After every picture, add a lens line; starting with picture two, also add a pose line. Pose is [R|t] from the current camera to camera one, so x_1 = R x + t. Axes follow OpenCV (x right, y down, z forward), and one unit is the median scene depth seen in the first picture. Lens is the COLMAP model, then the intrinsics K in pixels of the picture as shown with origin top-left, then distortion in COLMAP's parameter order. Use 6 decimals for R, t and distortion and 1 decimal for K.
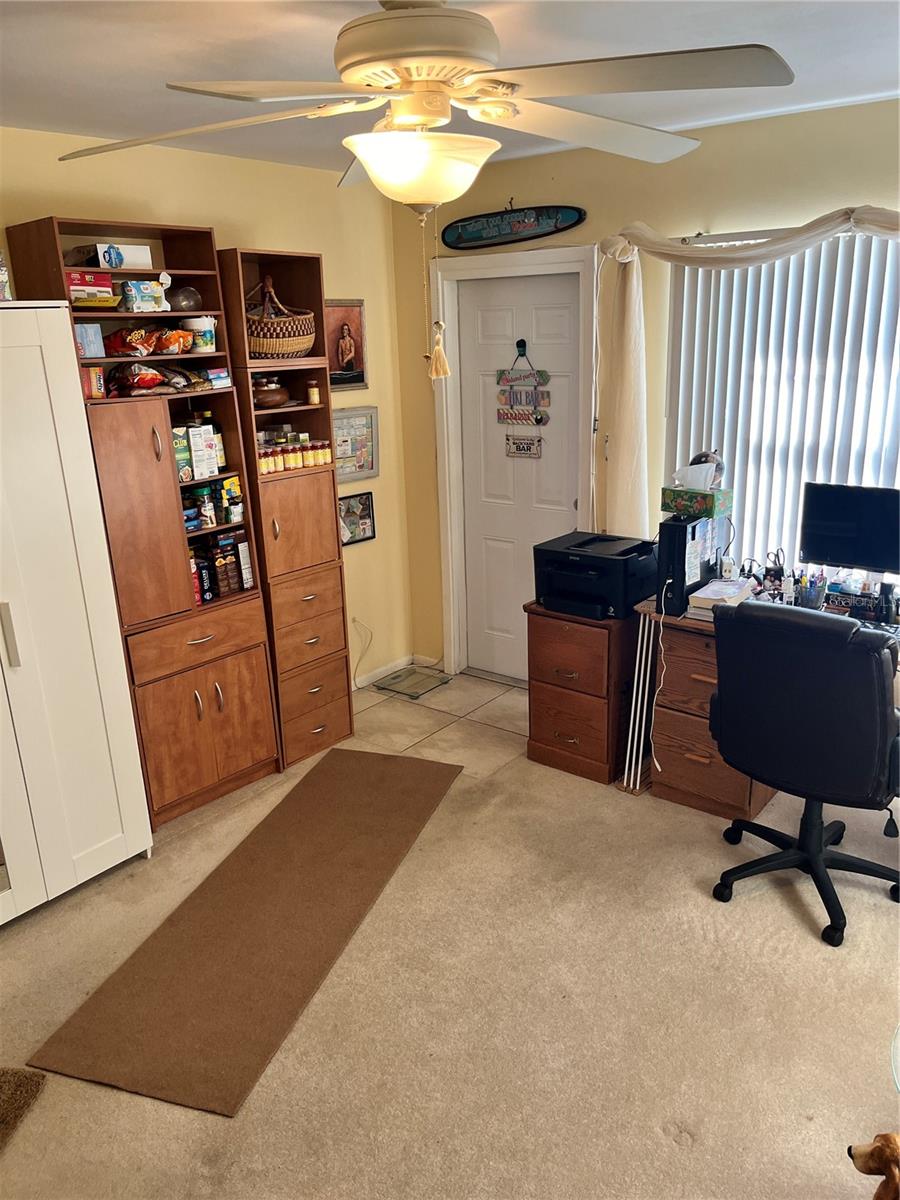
lens RADIAL K [[906.1, 0, 447.2], [0, 906.1, 599.7], [0, 0, 1]] dist [0.062353, -0.087256]
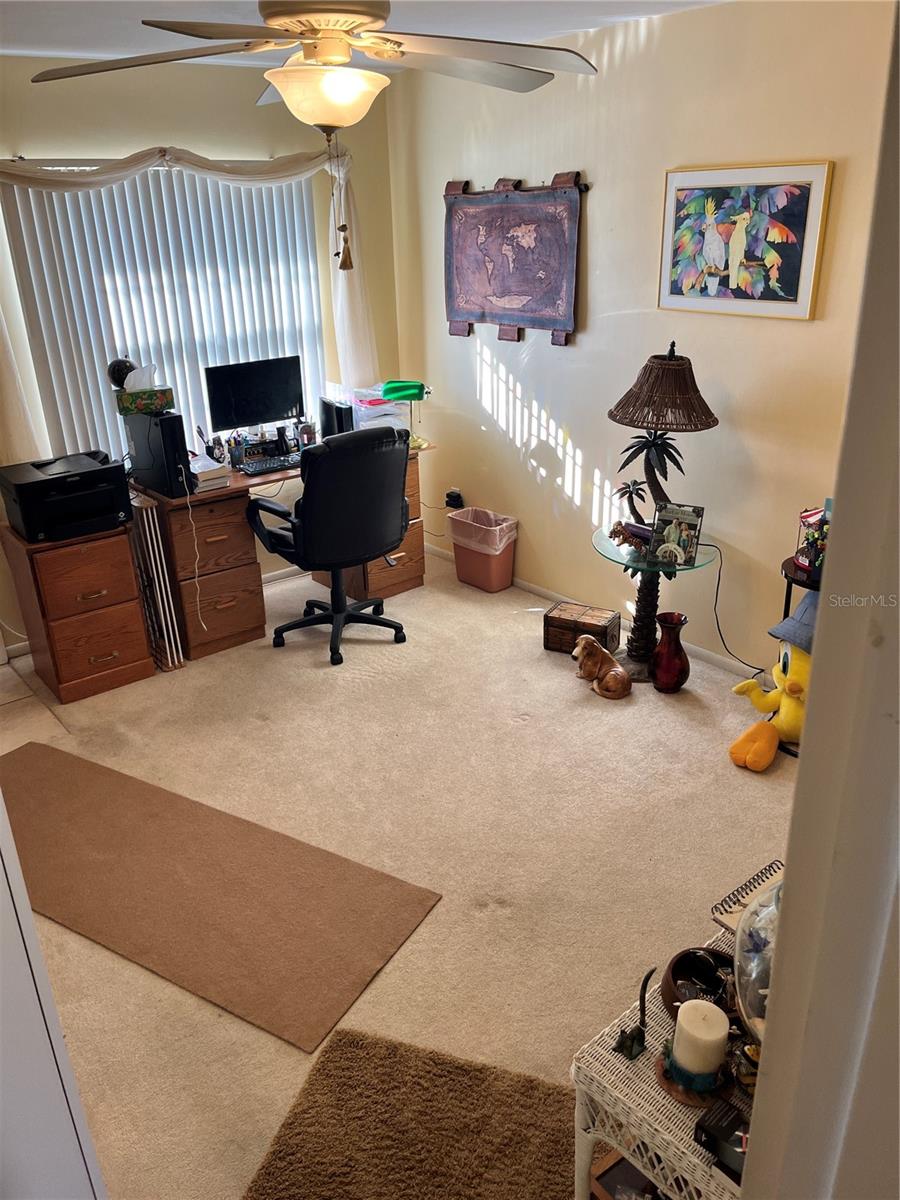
lens RADIAL K [[906.1, 0, 449.5], [0, 906.1, 594.1], [0, 0, 1]] dist [0.062353, -0.087256]
pose [[0.228401, -0.350998, 0.908093, -0.719026], [0.311351, 0.910098, 0.273462, -0.075315], [-0.922439, 0.220276, 0.317151, 0.316446]]
